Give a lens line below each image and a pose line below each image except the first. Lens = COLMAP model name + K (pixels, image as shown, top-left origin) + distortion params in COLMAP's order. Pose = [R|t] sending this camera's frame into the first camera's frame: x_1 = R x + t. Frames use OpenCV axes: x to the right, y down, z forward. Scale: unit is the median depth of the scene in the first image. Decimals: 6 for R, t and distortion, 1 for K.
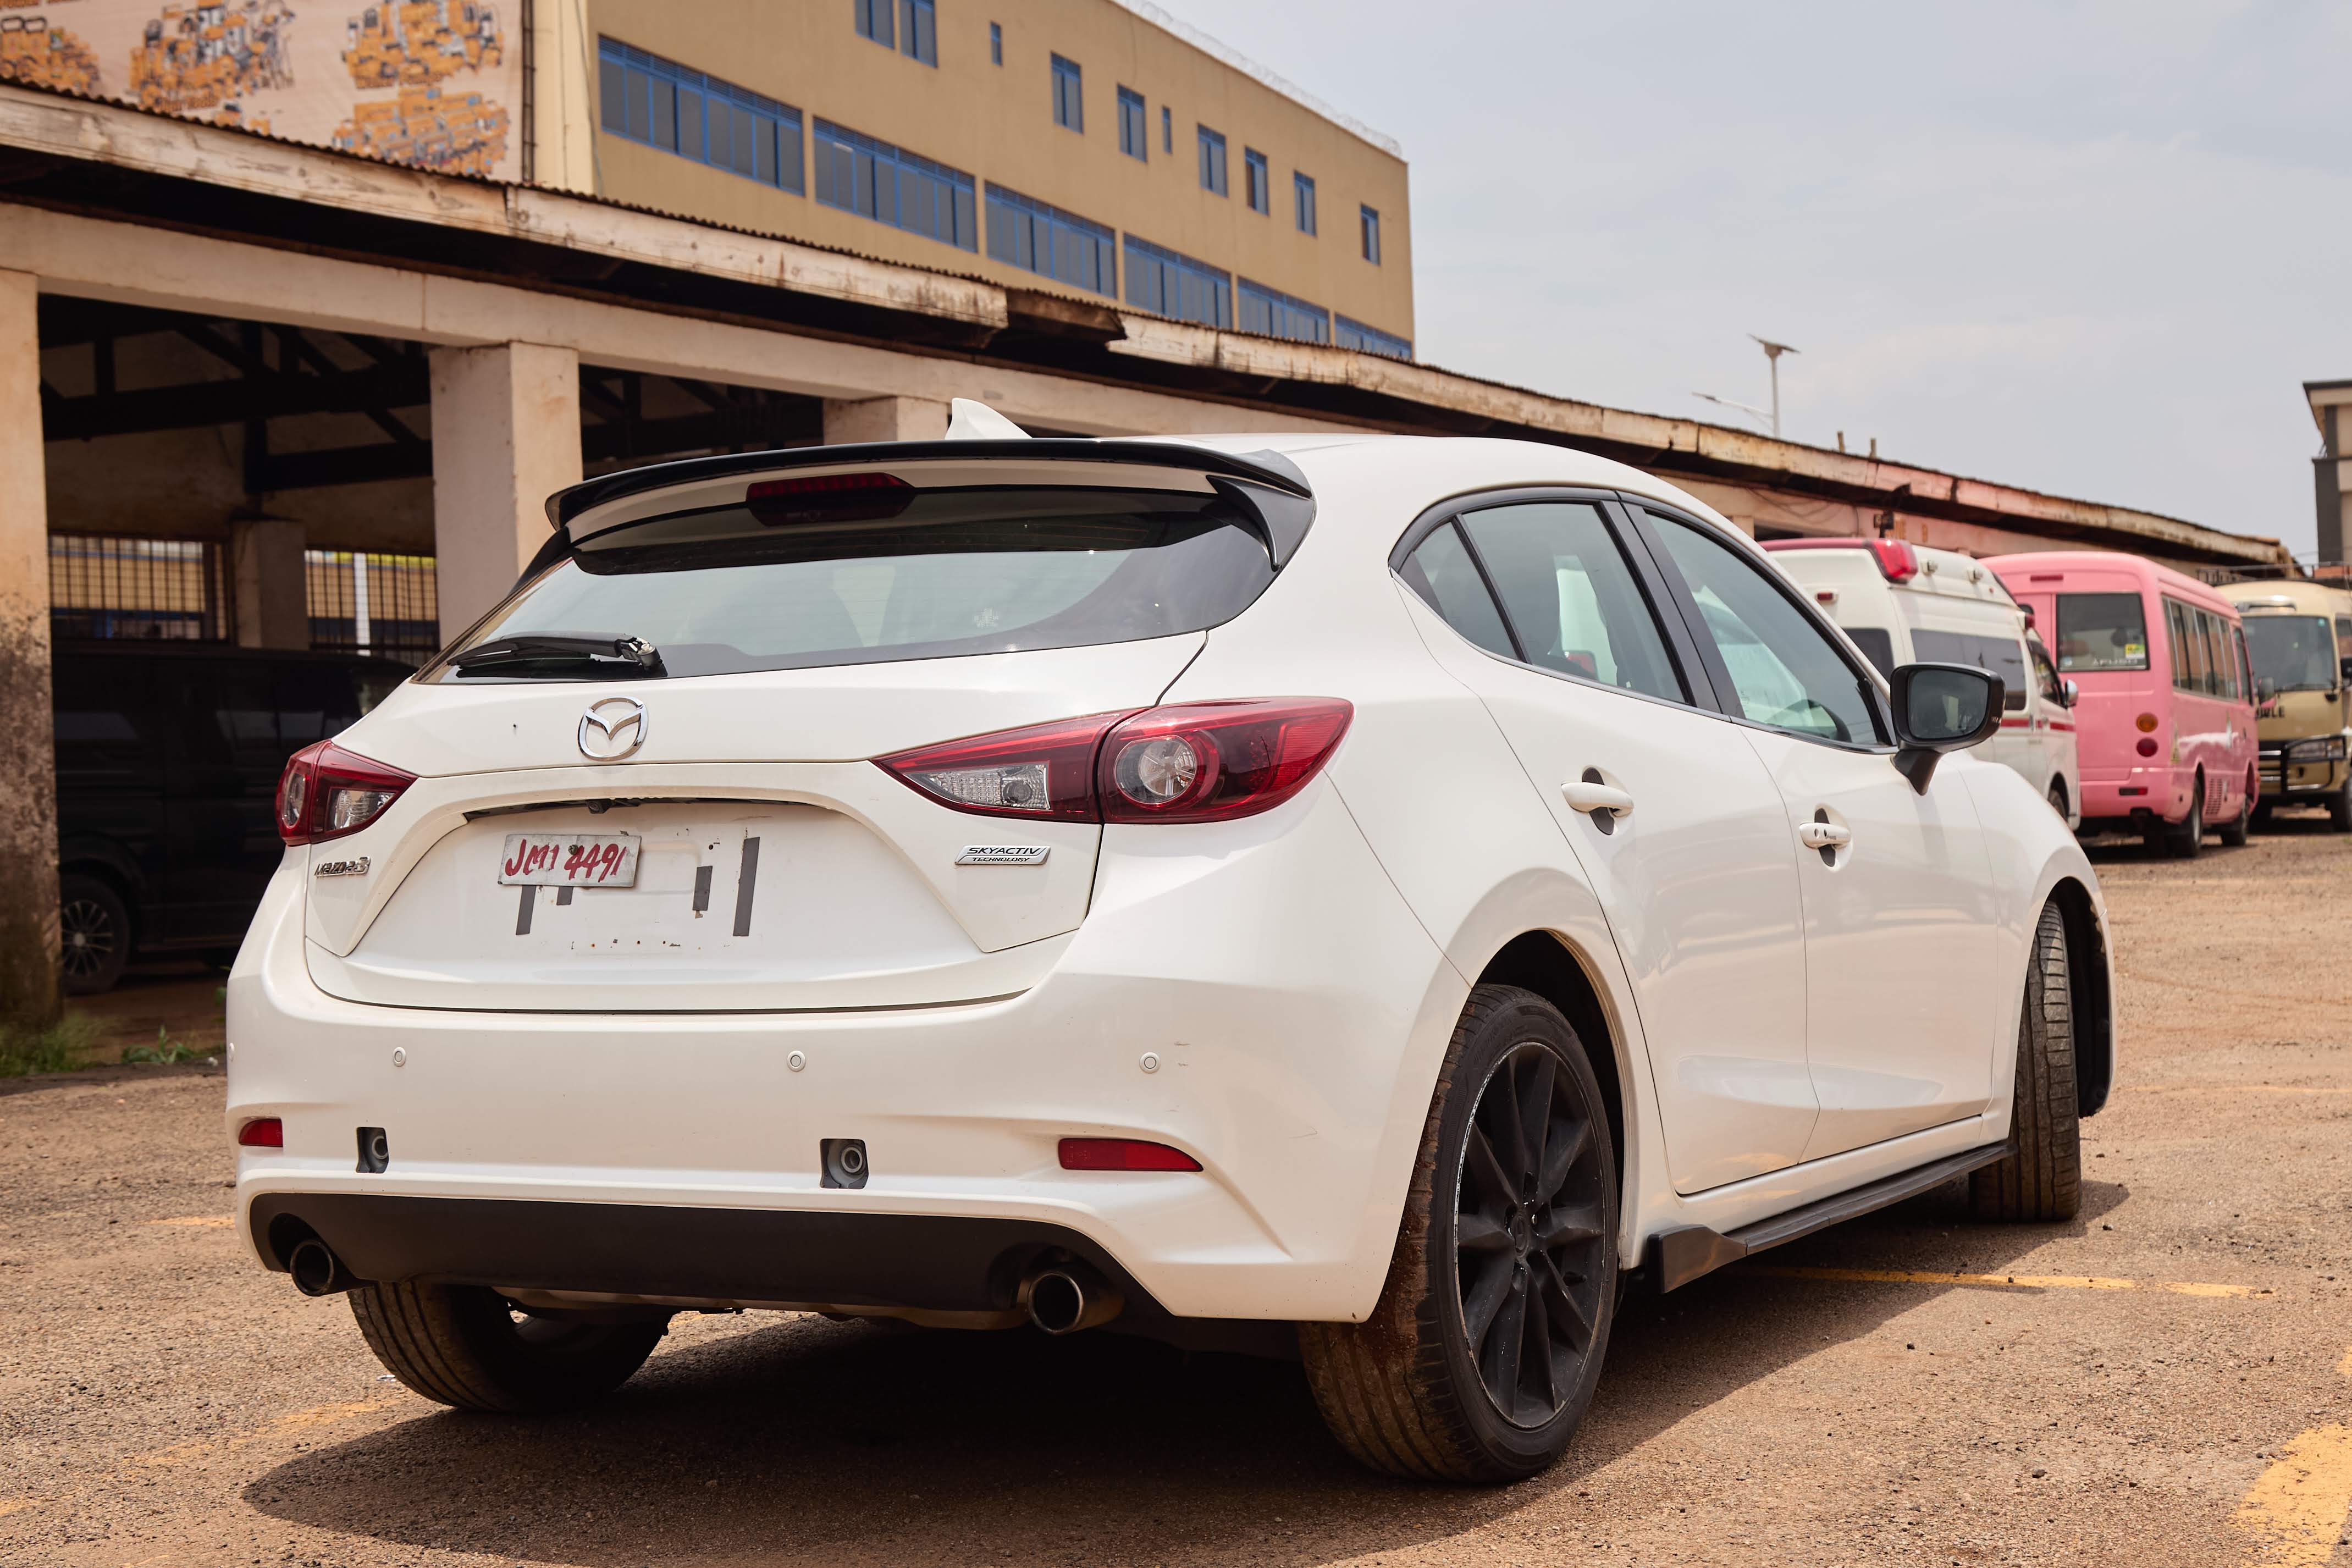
lens RADIAL K [[3477.3, 0, 1176.0], [0, 3477.3, 784.0], [0, 0, 1]] dist [0.057022, -0.058892]
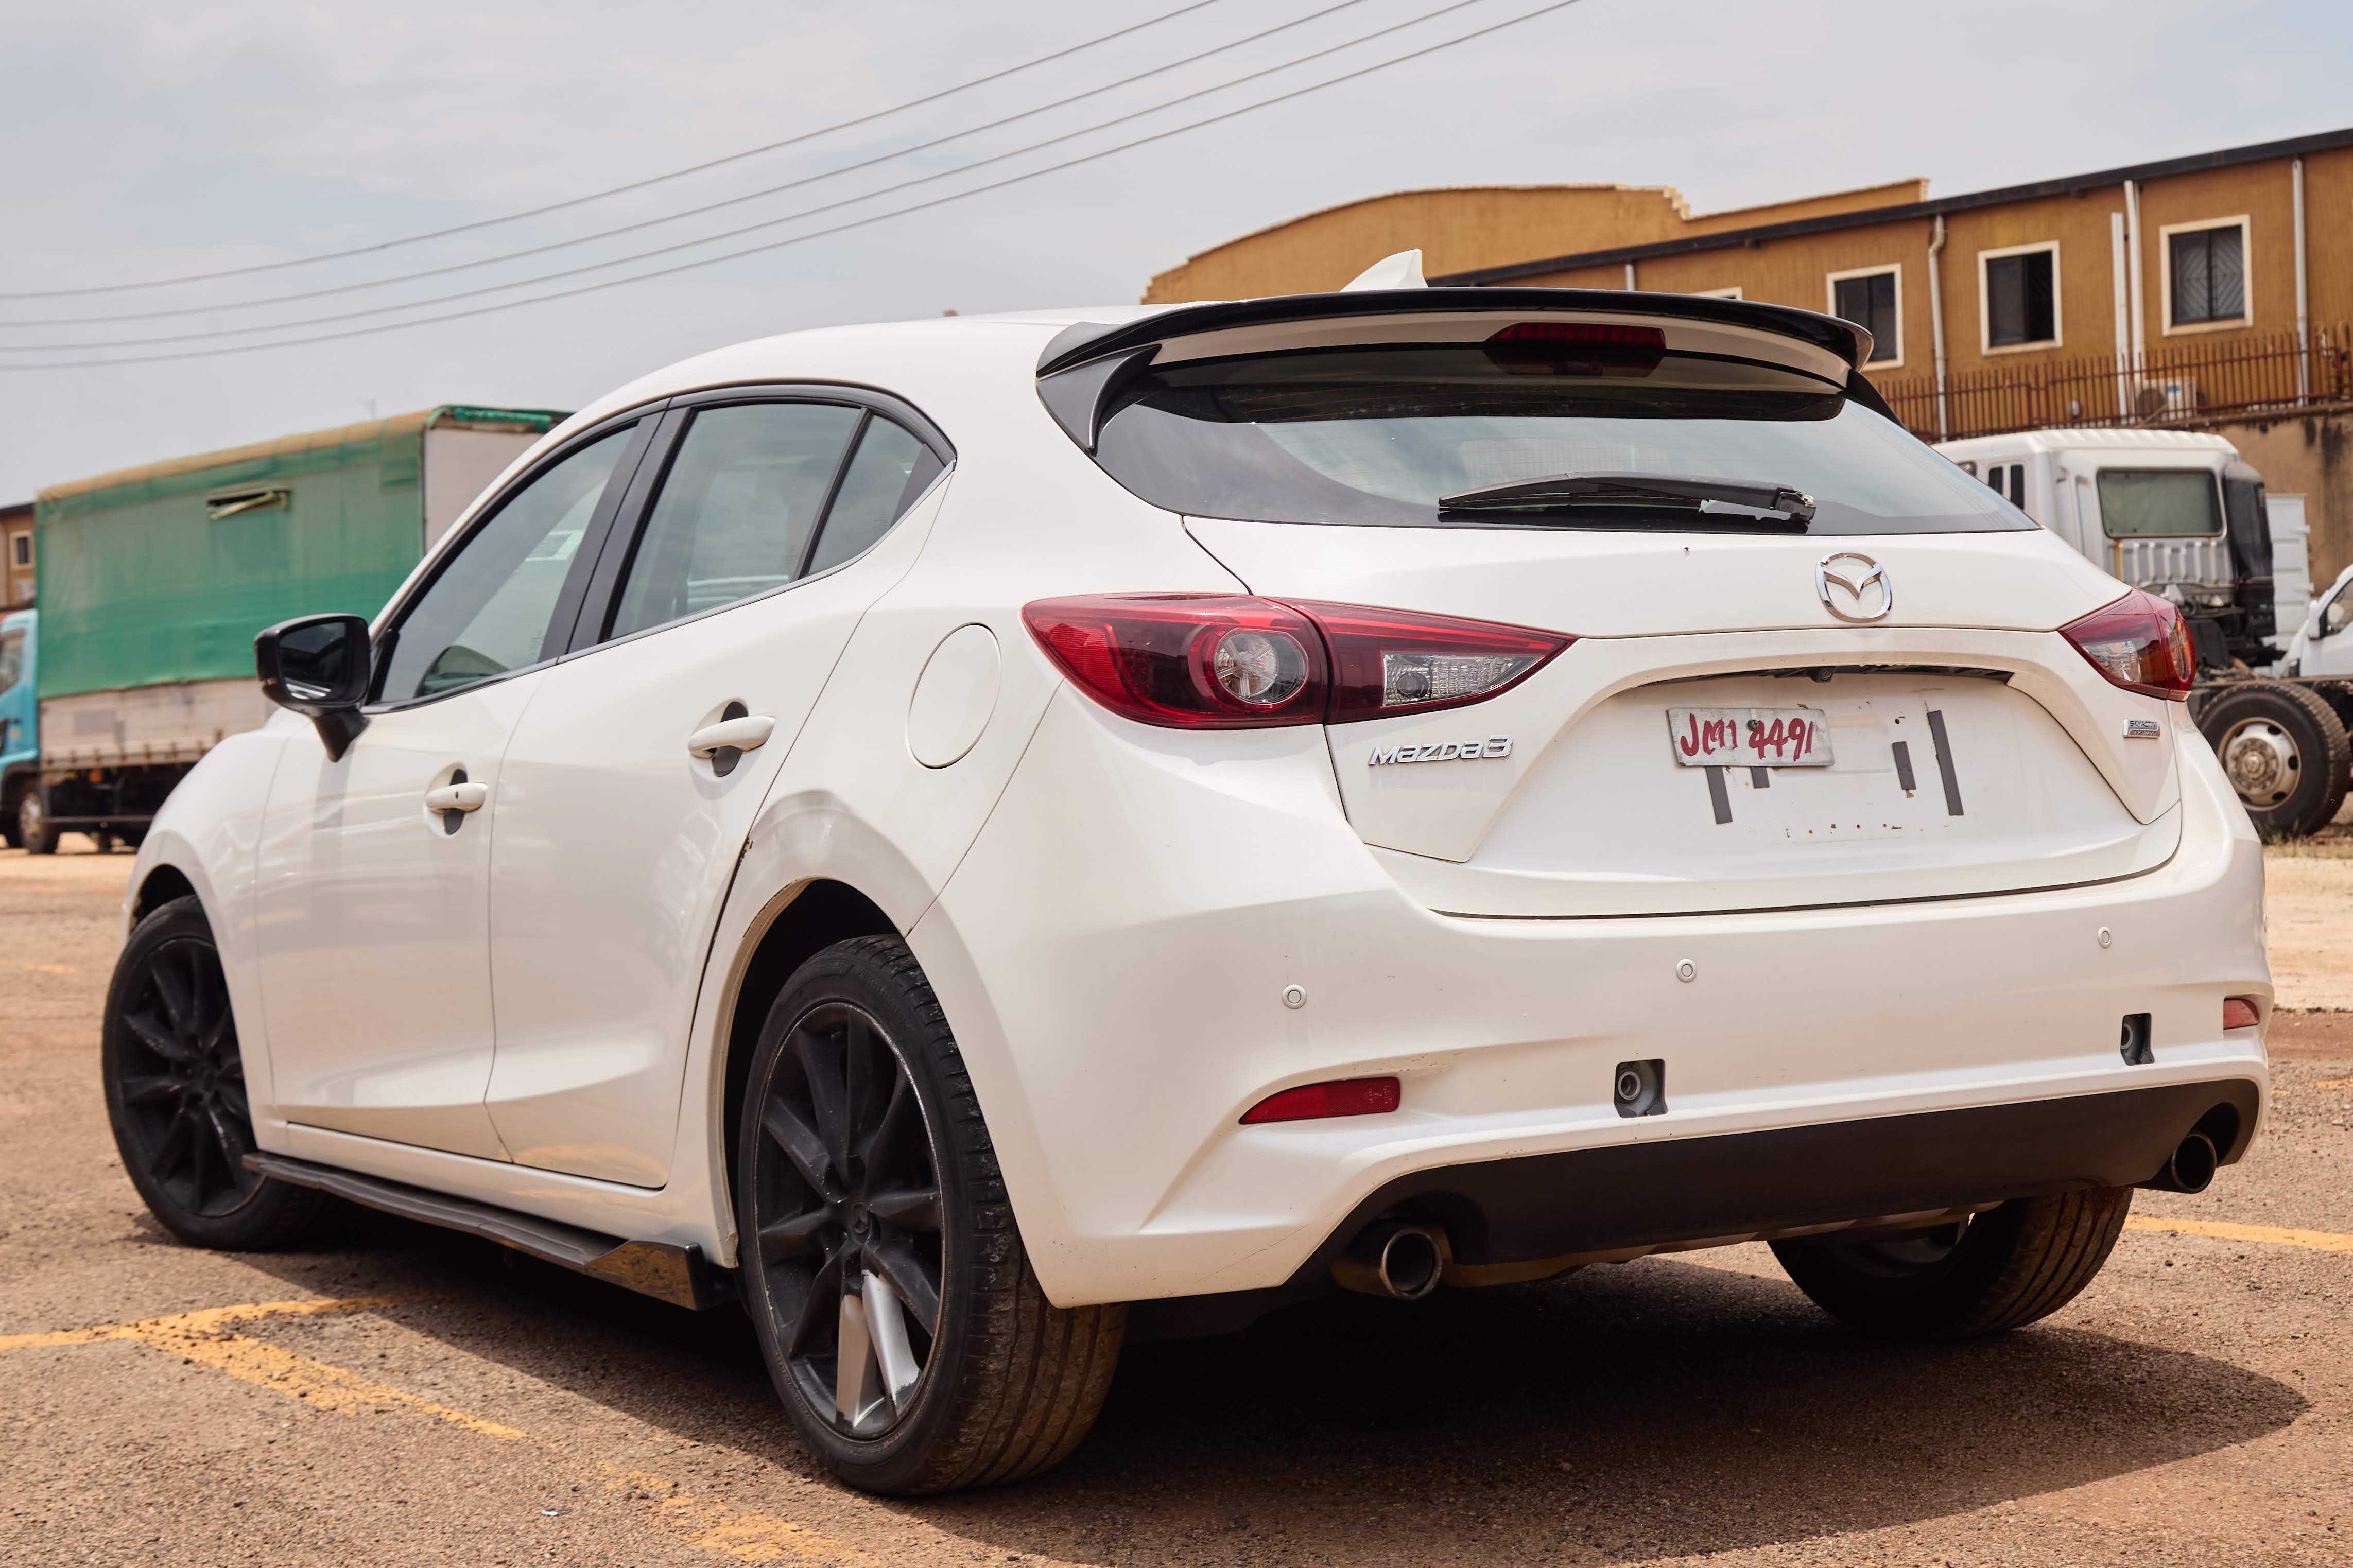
lens RADIAL K [[3577.2, 0, 1176.5], [0, 3577.2, 784.0], [0, 0, 1]] dist [-0.003966, 0.058350]
pose [[0.501365, 0.002655, 0.865232, -1.021517], [0.012286, 0.999873, -0.010187, 0.040997], [-0.865149, 0.015738, 0.501269, 0.676870]]
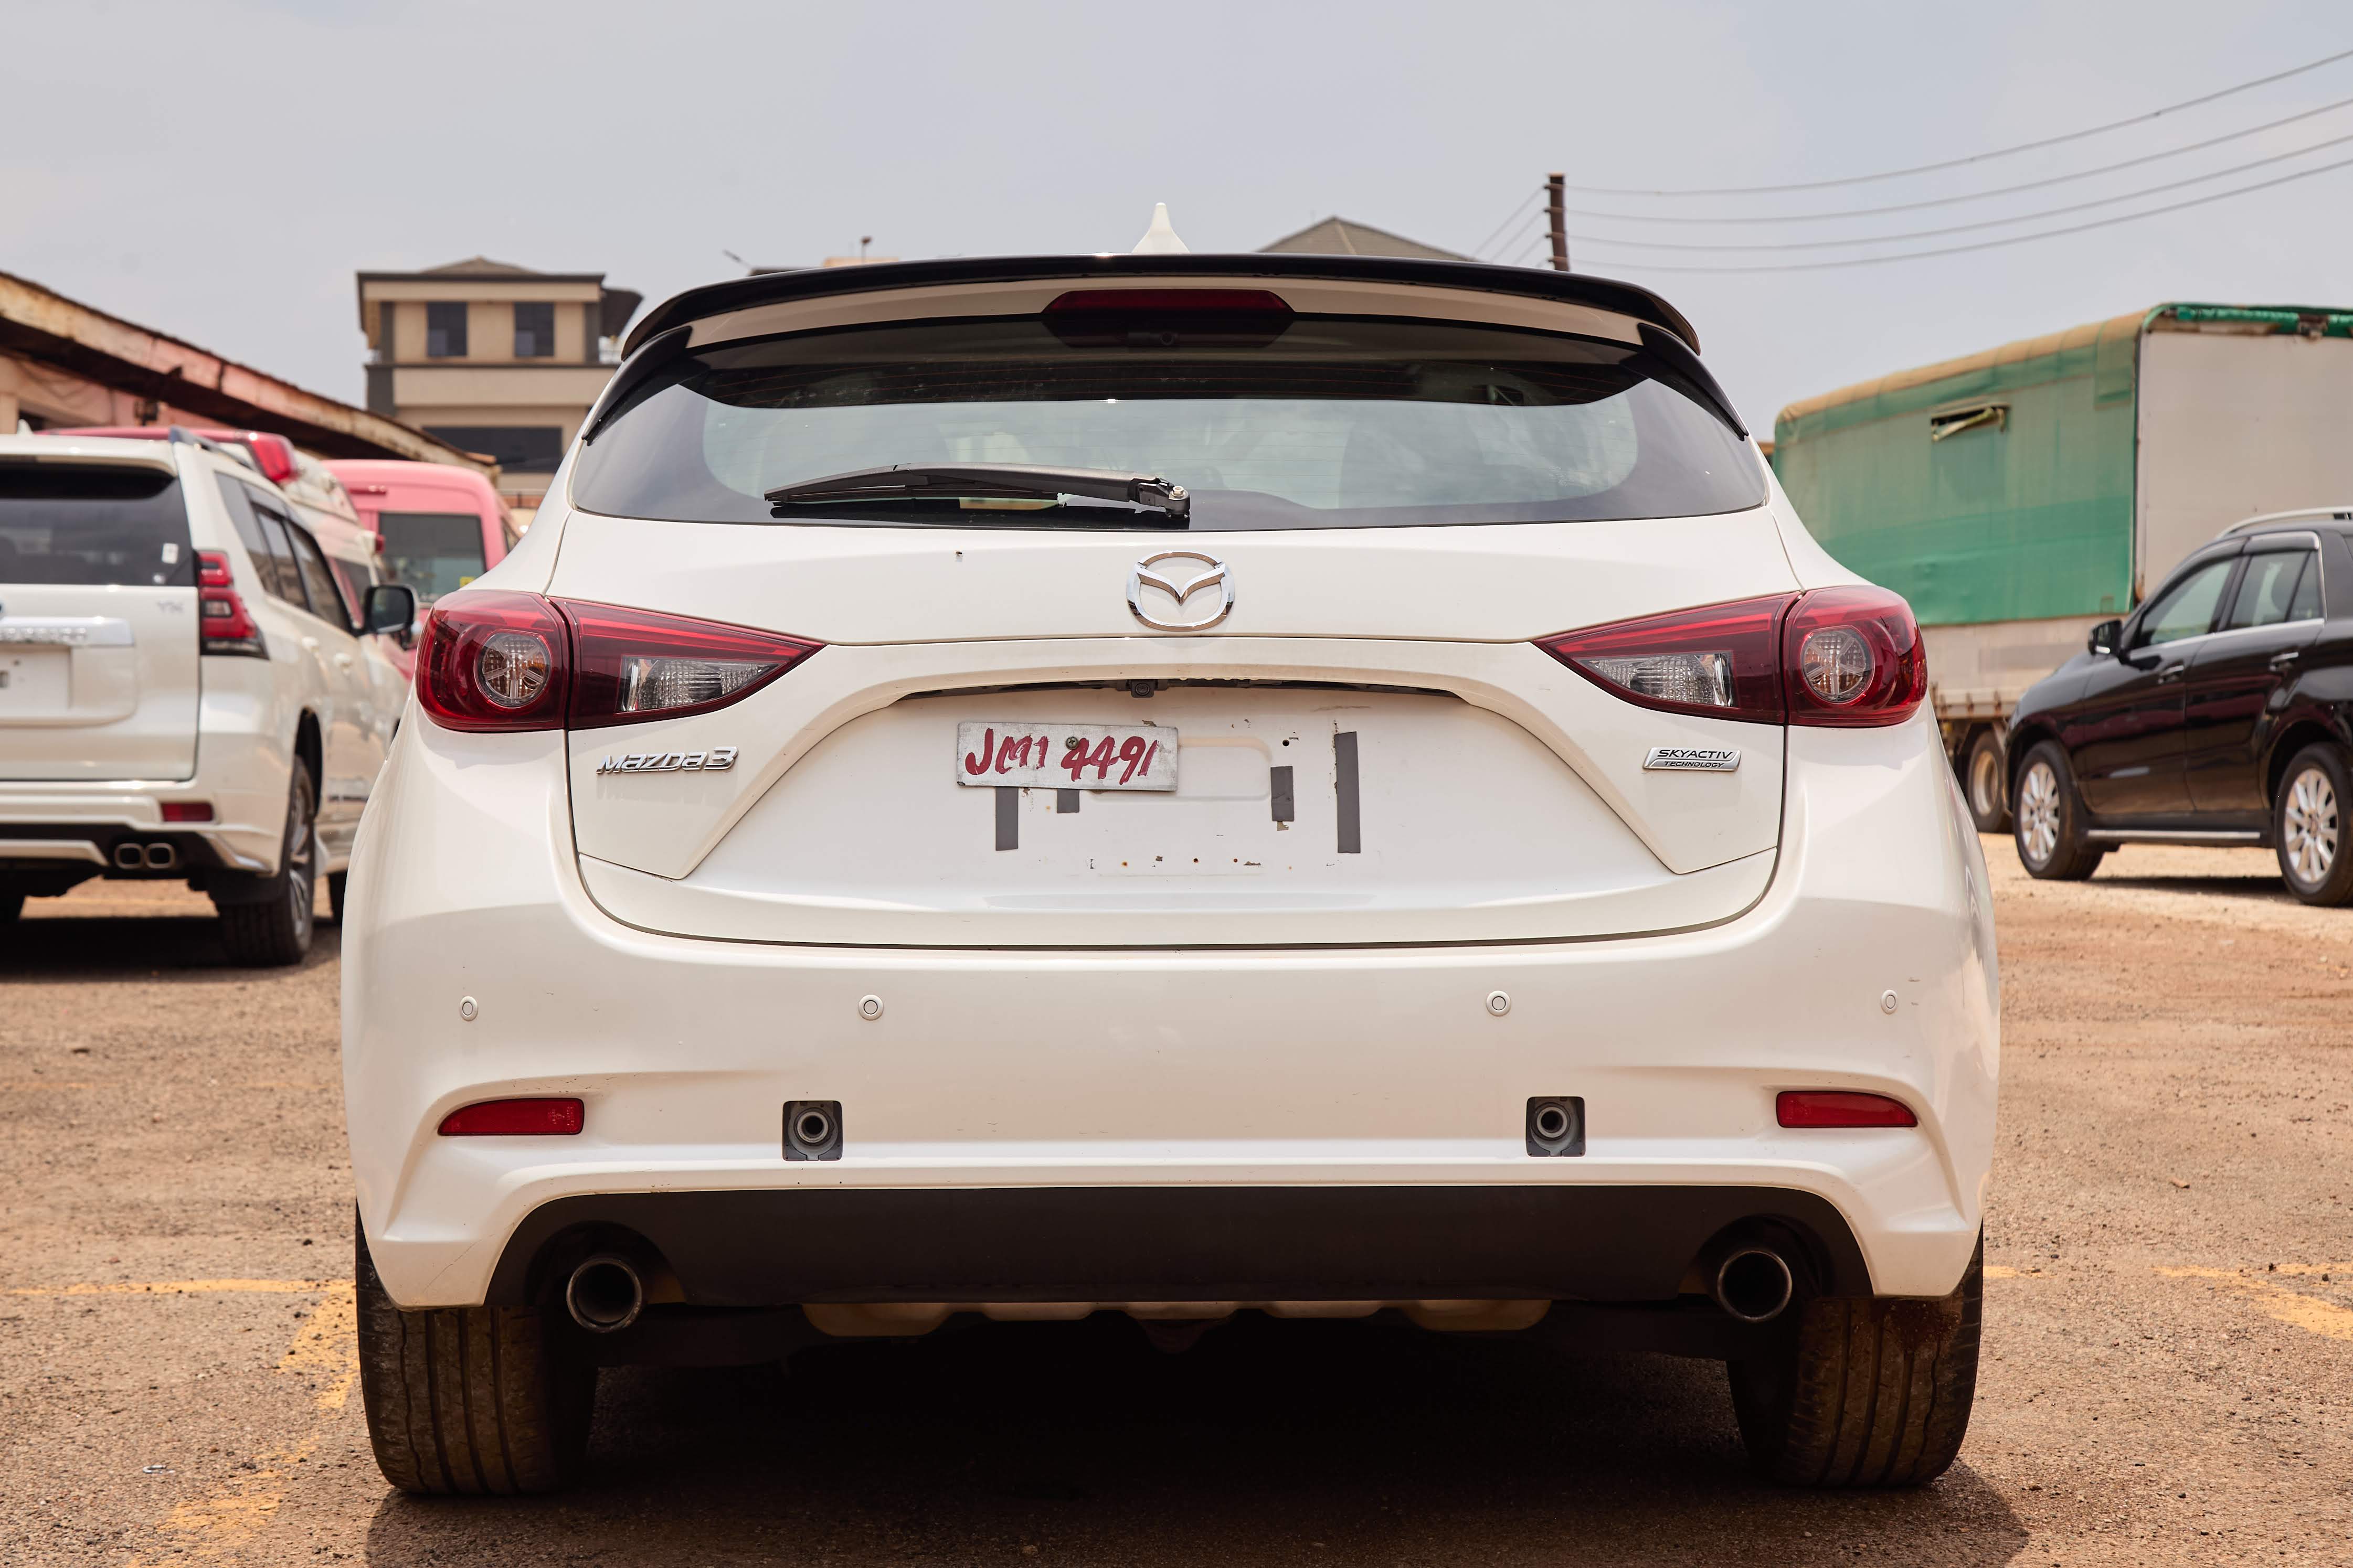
lens RADIAL K [[4294.2, 0, 1176.5], [0, 4294.2, 784.0], [0, 0, 1]] dist [0.010617, 0.130180]
pose [[0.869592, 0.019470, 0.493387, -0.631599], [-0.023639, 0.999718, 0.002213, 0.025445], [-0.493205, -0.013588, 0.869807, 0.144777]]
